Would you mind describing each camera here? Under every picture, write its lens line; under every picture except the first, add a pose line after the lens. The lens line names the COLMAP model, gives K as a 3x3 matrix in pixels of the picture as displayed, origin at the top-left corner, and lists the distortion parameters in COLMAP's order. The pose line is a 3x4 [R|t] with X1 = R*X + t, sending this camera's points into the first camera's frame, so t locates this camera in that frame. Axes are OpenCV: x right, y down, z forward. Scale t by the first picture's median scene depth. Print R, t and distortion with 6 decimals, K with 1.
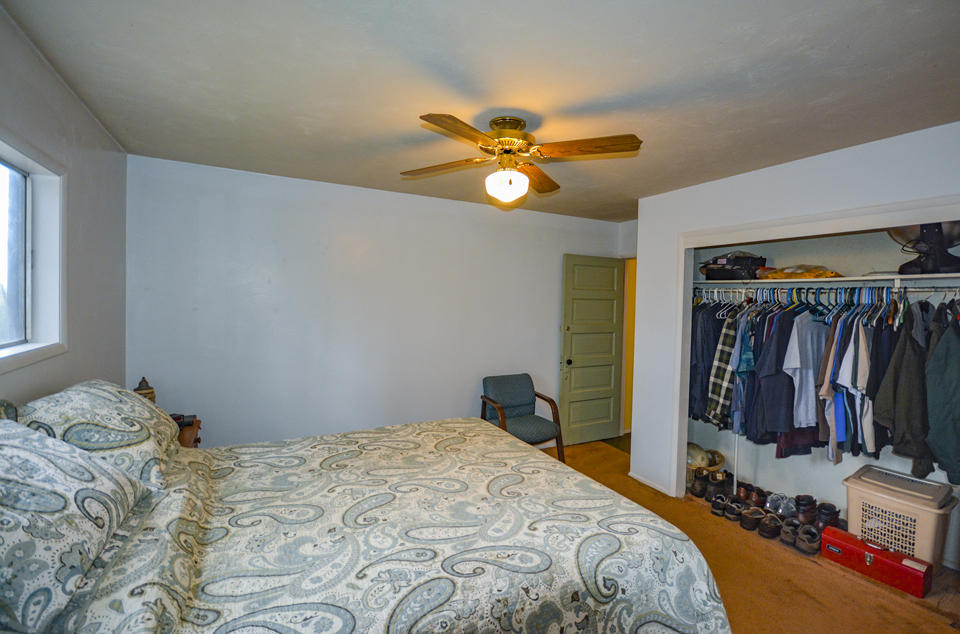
lens RADIAL K [[440.0, 0, 485.4], [0, 440.0, 305.2], [0, 0, 1]] dist [-0.029273, -0.000193]
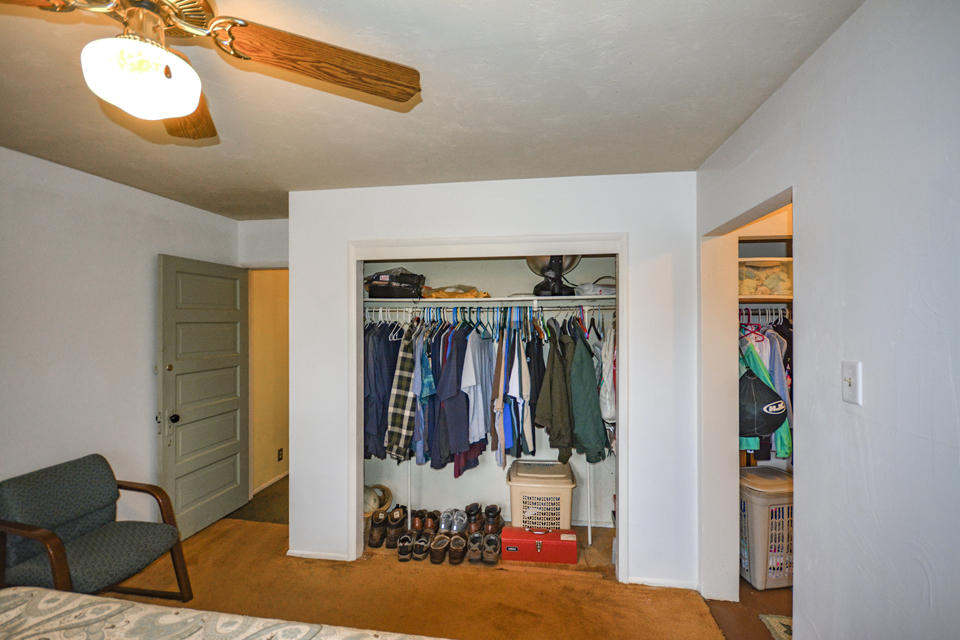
lens RADIAL K [[429.6, 0, 480.0], [0, 429.6, 320.0], [0, 0, 1]] dist [-0.007596, -0.000357]
pose [[0.587913, -0.023358, 0.808587, -0.079559], [0.027894, 0.999574, 0.008593, -0.016269], [-0.808443, 0.017502, 0.588314, 0.347448]]
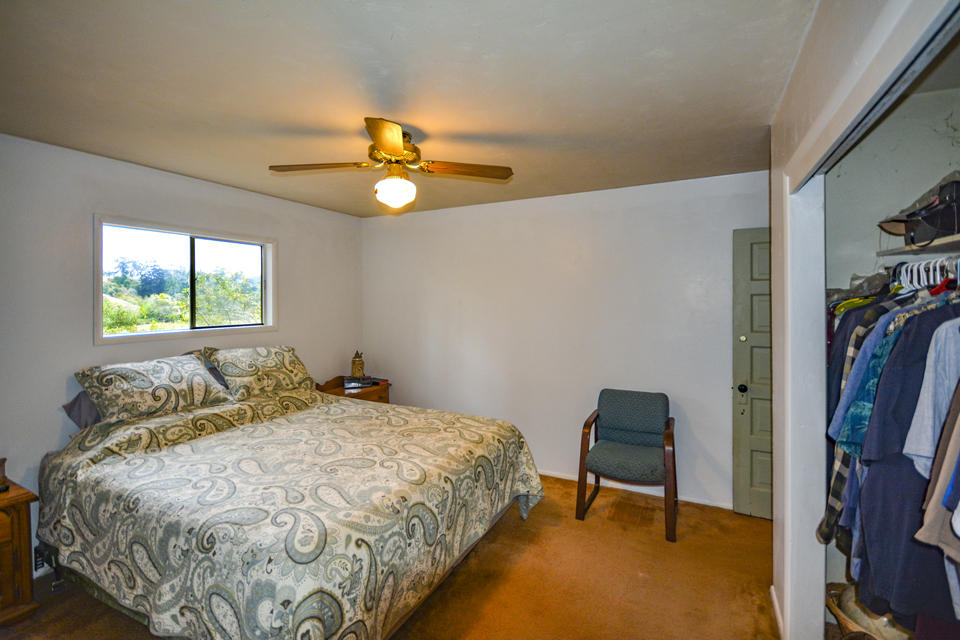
lens RADIAL K [[441.0, 0, 479.8], [0, 441.0, 300.2], [0, 0, 1]] dist [-0.018292, -0.000217]
pose [[0.564851, -0.015061, -0.825055, 0.730621], [-0.002090, 0.999804, -0.019681, 0.012491], [0.825190, 0.012841, 0.564709, 0.410686]]
